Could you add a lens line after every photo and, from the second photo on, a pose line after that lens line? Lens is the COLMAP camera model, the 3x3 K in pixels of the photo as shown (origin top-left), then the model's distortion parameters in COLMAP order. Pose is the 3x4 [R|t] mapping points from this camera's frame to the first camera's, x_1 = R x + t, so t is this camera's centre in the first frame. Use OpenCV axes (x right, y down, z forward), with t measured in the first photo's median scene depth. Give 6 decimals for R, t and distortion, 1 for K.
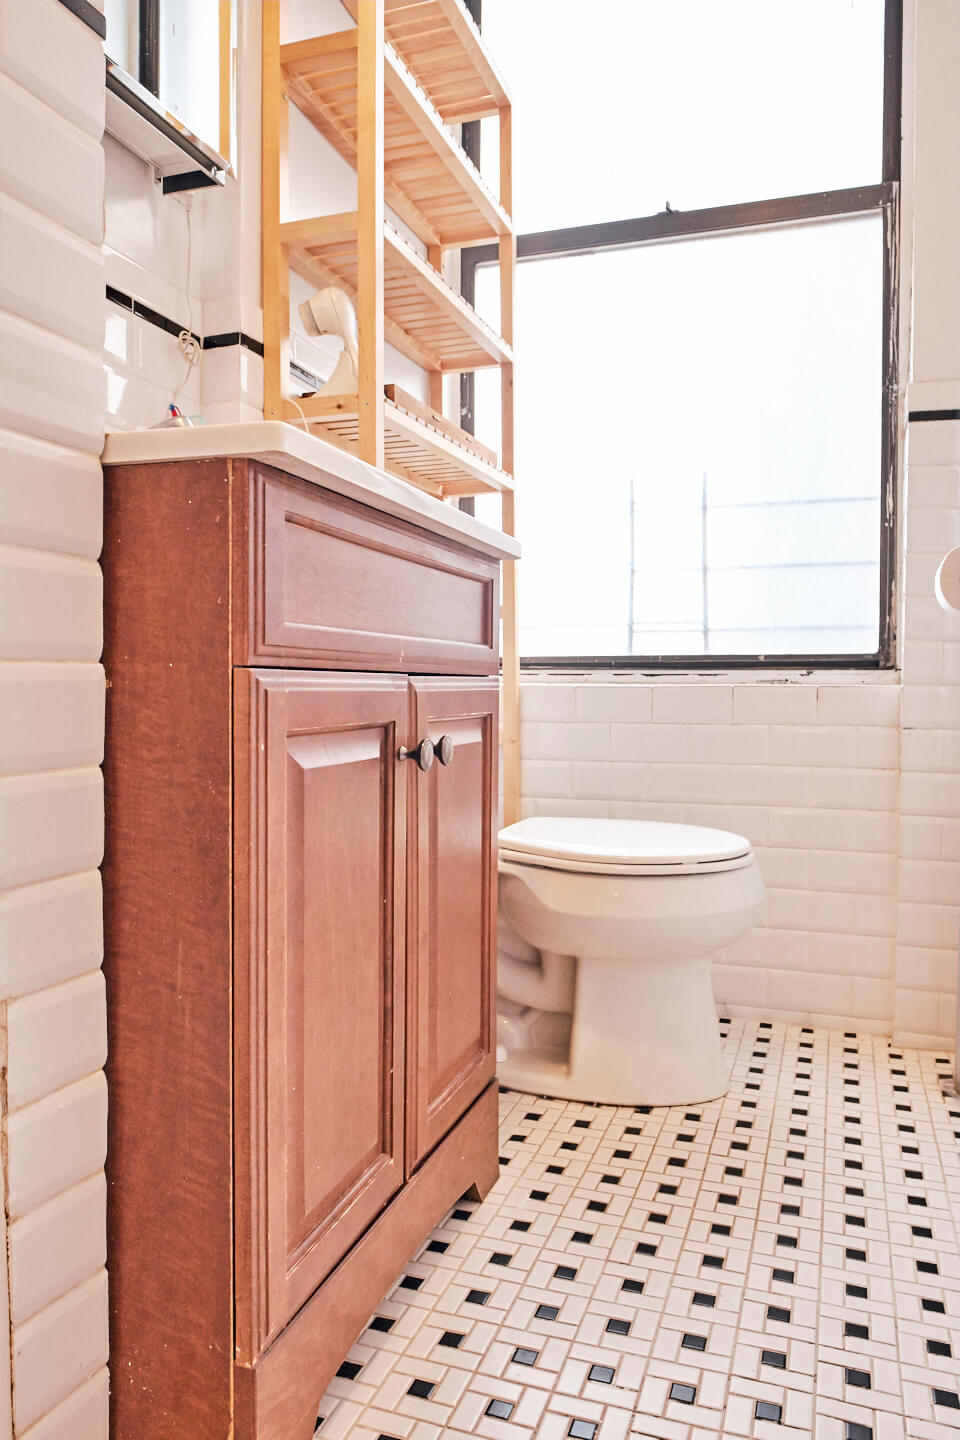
lens RADIAL K [[990.8, 0, 478.4], [0, 990.8, 723.3], [0, 0, 1]] dist [0.000835, -0.000839]
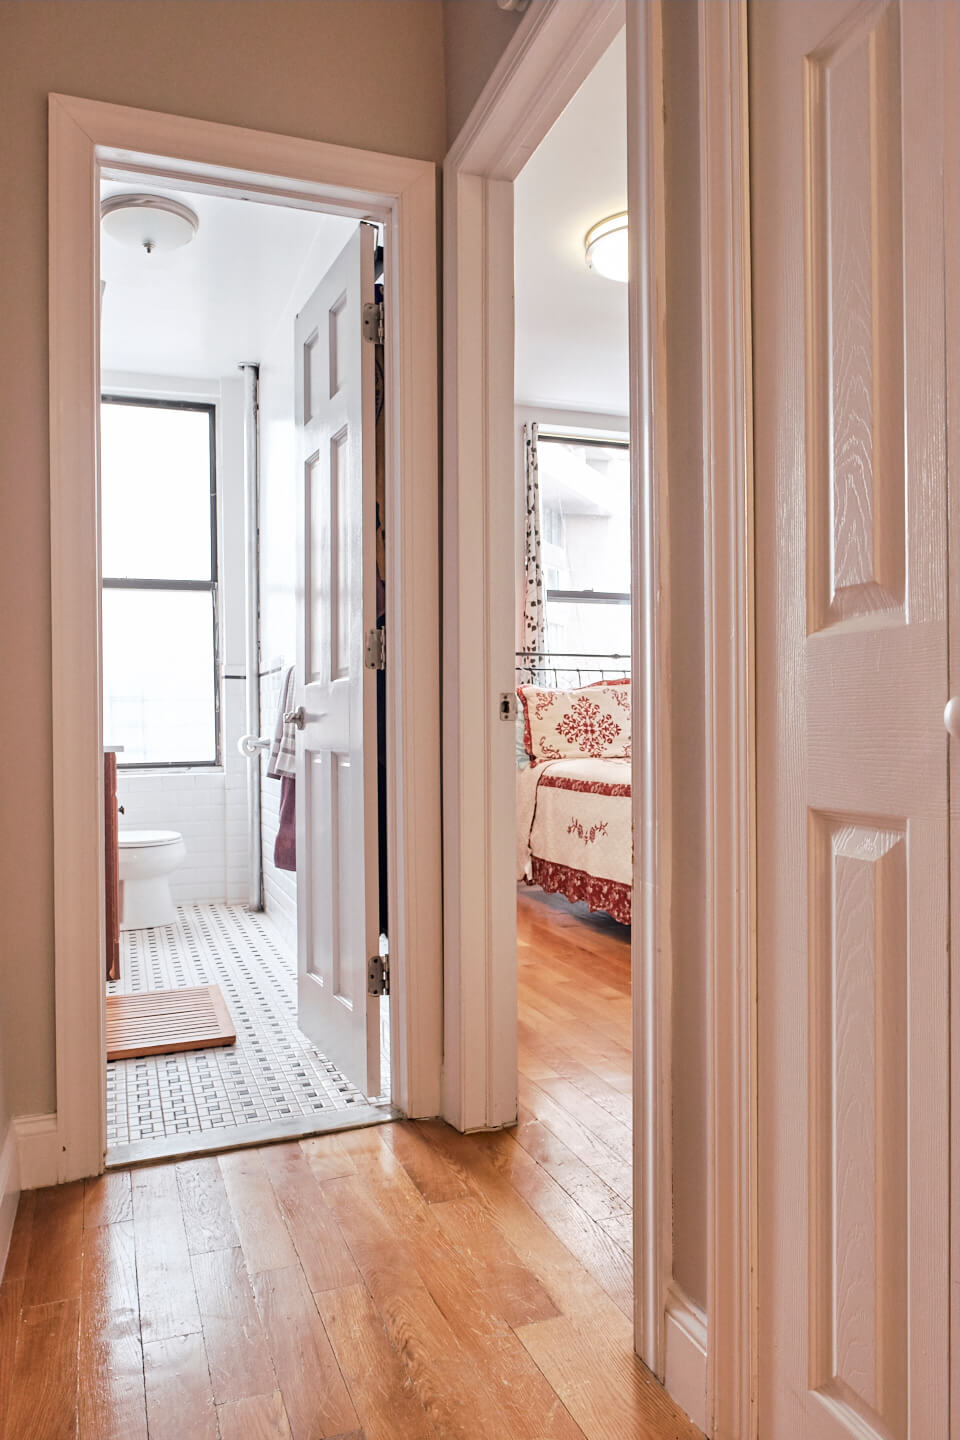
lens RADIAL K [[990.8, 0, 474.1], [0, 990.8, 719.6], [0, 0, 1]] dist [0.000835, -0.000839]
pose [[0.771694, -0.014853, 0.635820, -0.731494], [0.035858, 0.999153, -0.020180, -0.101387], [-0.634982, 0.038372, 0.771573, -1.457945]]
